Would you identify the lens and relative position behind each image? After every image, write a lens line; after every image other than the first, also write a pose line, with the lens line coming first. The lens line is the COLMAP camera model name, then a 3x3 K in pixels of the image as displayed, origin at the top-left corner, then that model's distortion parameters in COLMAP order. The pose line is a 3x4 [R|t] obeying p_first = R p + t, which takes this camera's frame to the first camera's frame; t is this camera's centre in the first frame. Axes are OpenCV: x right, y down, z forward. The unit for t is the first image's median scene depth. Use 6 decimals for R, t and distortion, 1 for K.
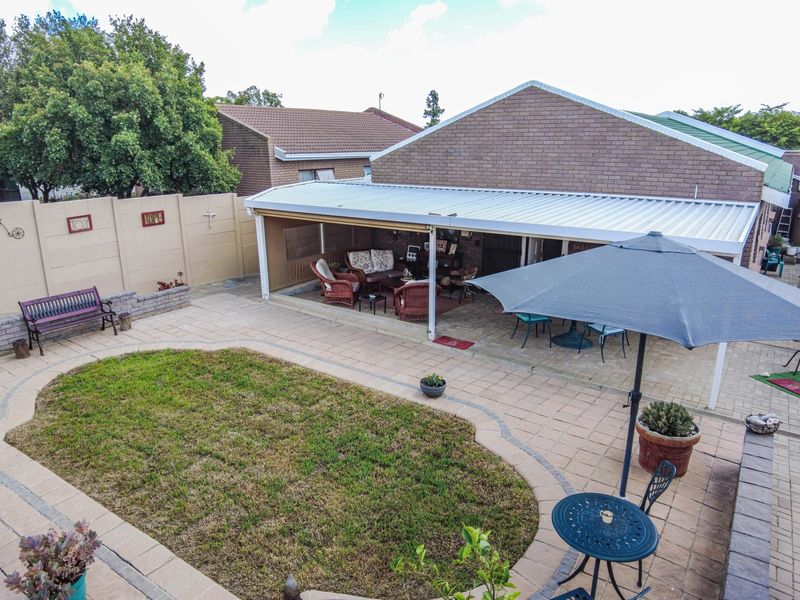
lens RADIAL K [[549.6, 0, 399.0], [0, 549.6, 295.5], [0, 0, 1]] dist [-0.016096, -0.042187]
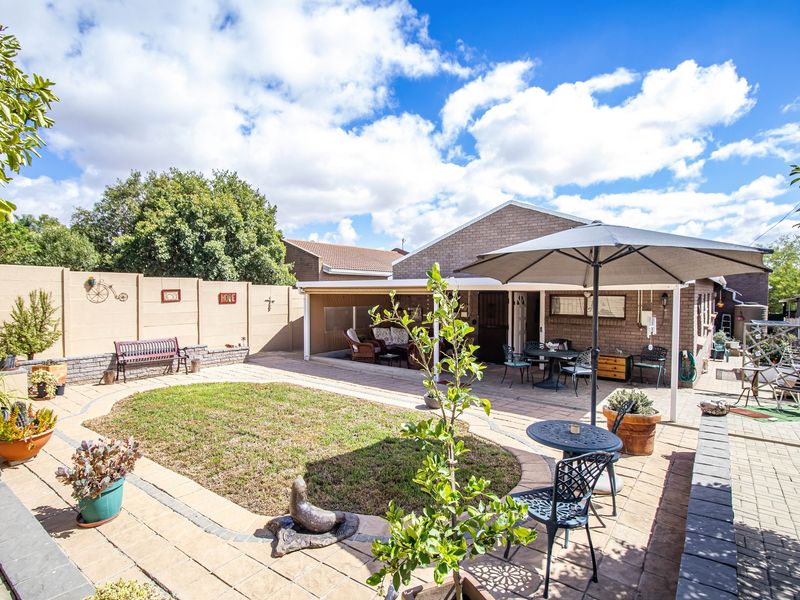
lens RADIAL K [[426.4, 0, 401.1], [0, 426.4, 303.2], [0, 0, 1]] dist [-0.000543, -0.000129]
pose [[0.999091, 0.008653, -0.041740, 0.019647], [-0.018618, 0.969427, -0.244671, 0.146673], [0.038346, 0.245226, 0.968707, 0.016924]]
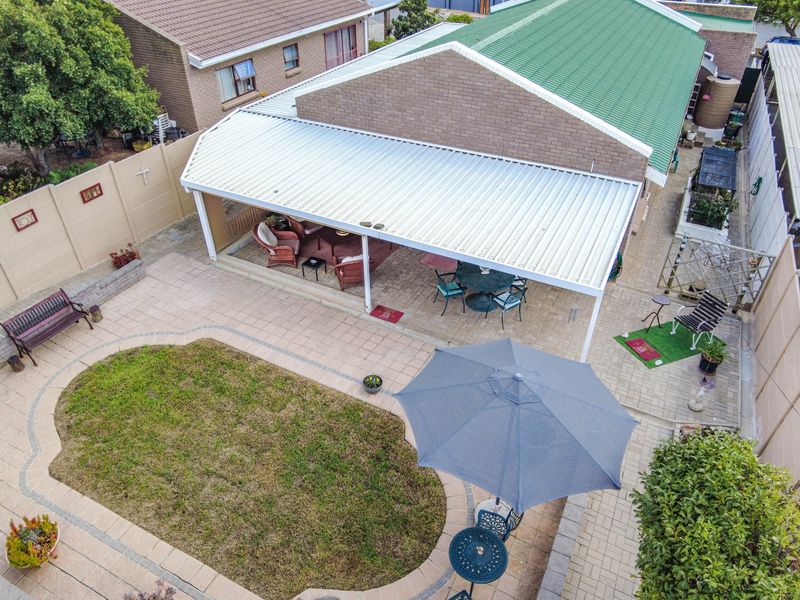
lens RADIAL K [[549.6, 0, 399.0], [0, 549.6, 295.5], [0, 0, 1]] dist [-0.016096, -0.042187]
pose [[0.991426, -0.080505, 0.102920, 0.005464], [0.038999, 0.934067, 0.354961, -0.376968], [-0.124710, -0.347904, 0.929199, -0.113800]]
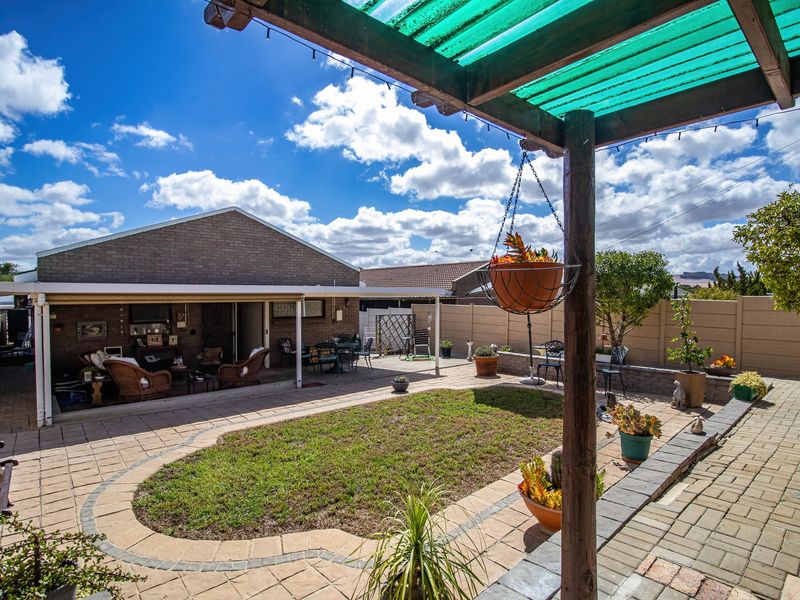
lens RADIAL K [[426.4, 0, 401.1], [0, 426.4, 303.2], [0, 0, 1]] dist [-0.000543, -0.000129]
pose [[0.227502, -0.013590, 0.973683, -0.832895], [0.260357, 0.964350, -0.047372, 0.000640], [-0.938327, 0.264282, 0.222930, 0.510875]]
